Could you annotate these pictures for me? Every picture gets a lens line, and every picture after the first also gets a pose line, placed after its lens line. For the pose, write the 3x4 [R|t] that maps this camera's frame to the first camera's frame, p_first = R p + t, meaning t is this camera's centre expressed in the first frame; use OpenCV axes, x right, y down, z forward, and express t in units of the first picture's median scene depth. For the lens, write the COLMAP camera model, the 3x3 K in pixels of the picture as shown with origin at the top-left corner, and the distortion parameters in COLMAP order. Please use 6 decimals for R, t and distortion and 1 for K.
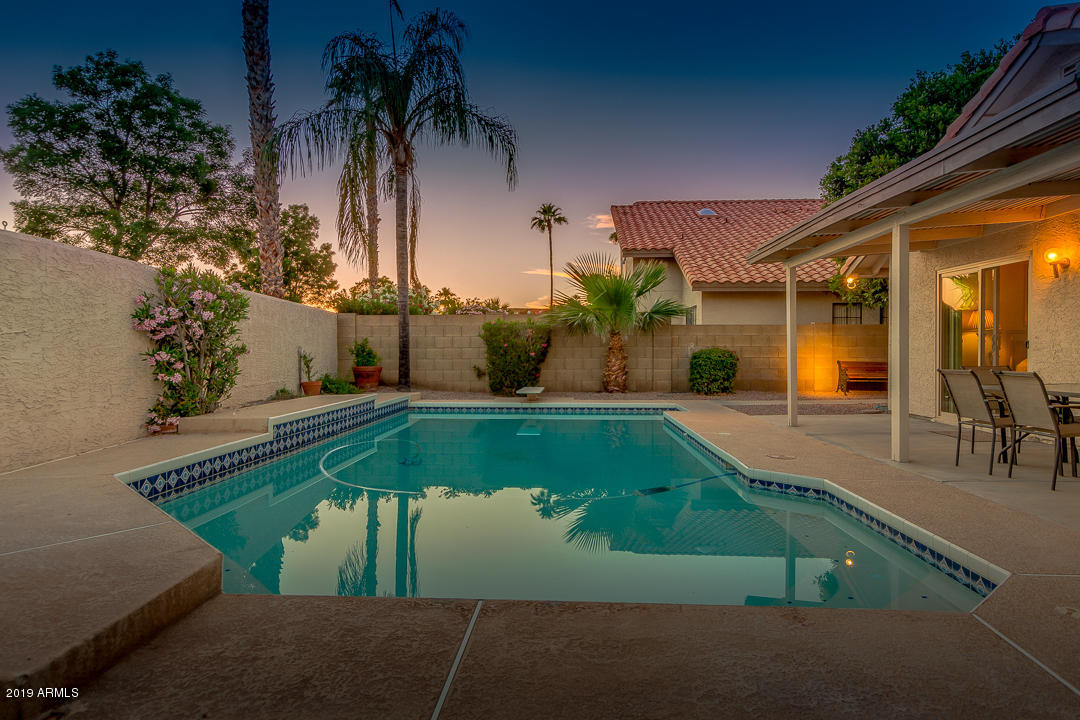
lens RADIAL K [[654.8, 0, 540.0], [0, 654.8, 360.0], [0, 0, 1]] dist [0.008802, 0.001770]
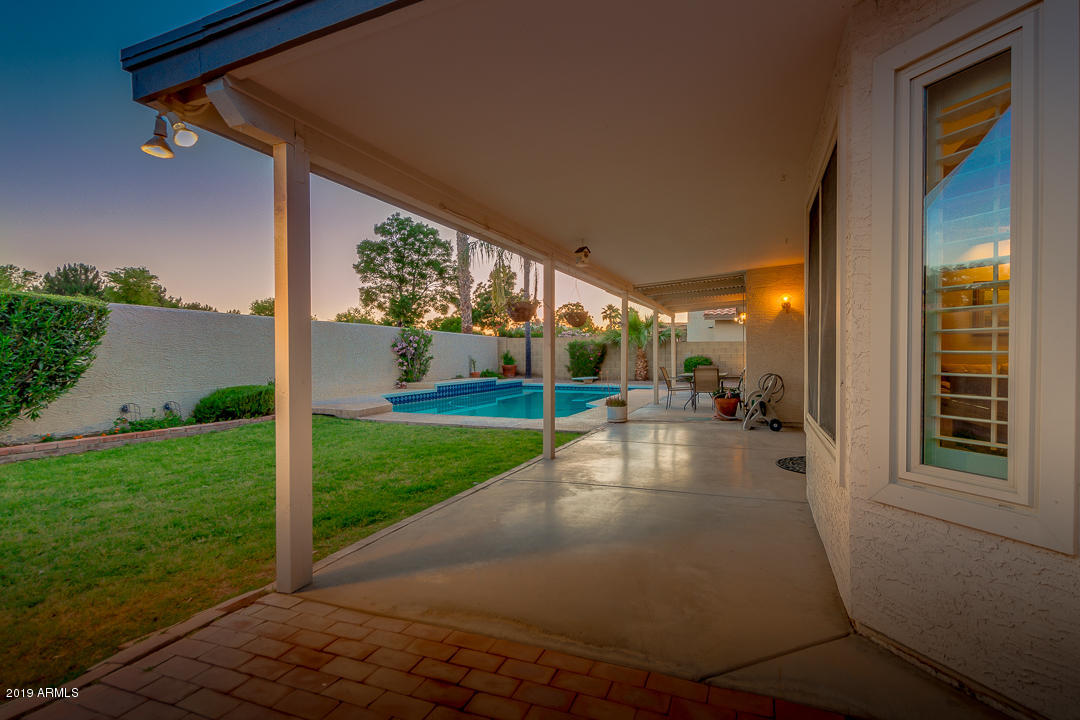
lens RADIAL K [[516.9, 0, 542.4], [0, 516.9, 363.6], [0, 0, 1]] dist [0.009526, -0.000004]
pose [[0.943889, 0.005650, -0.330215, 0.323647], [-0.004428, 0.999980, 0.004452, -0.001674], [0.330233, -0.002740, 0.943895, -0.394073]]
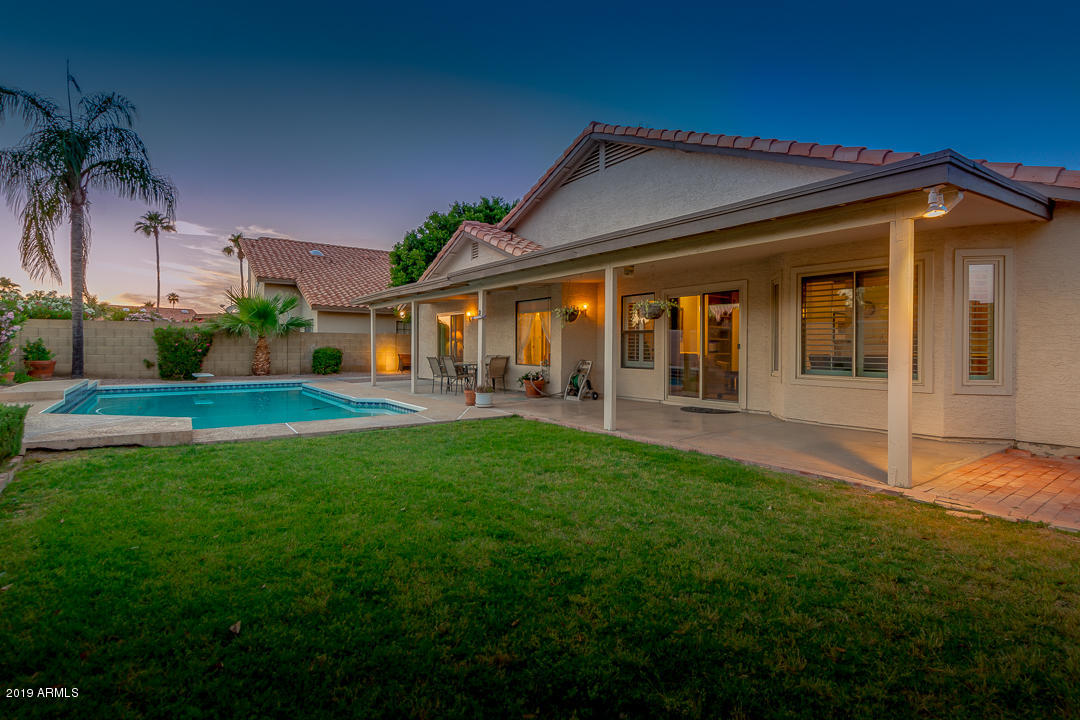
lens RADIAL K [[523.4, 0, 530.9], [0, 523.4, 344.8], [0, 0, 1]] dist [0.013961, 0.000333]
pose [[0.791487, 0.005508, 0.611161, -0.138462], [0.005220, 0.999862, -0.015770, 0.000113], [-0.611164, 0.015672, 0.791349, -0.363989]]
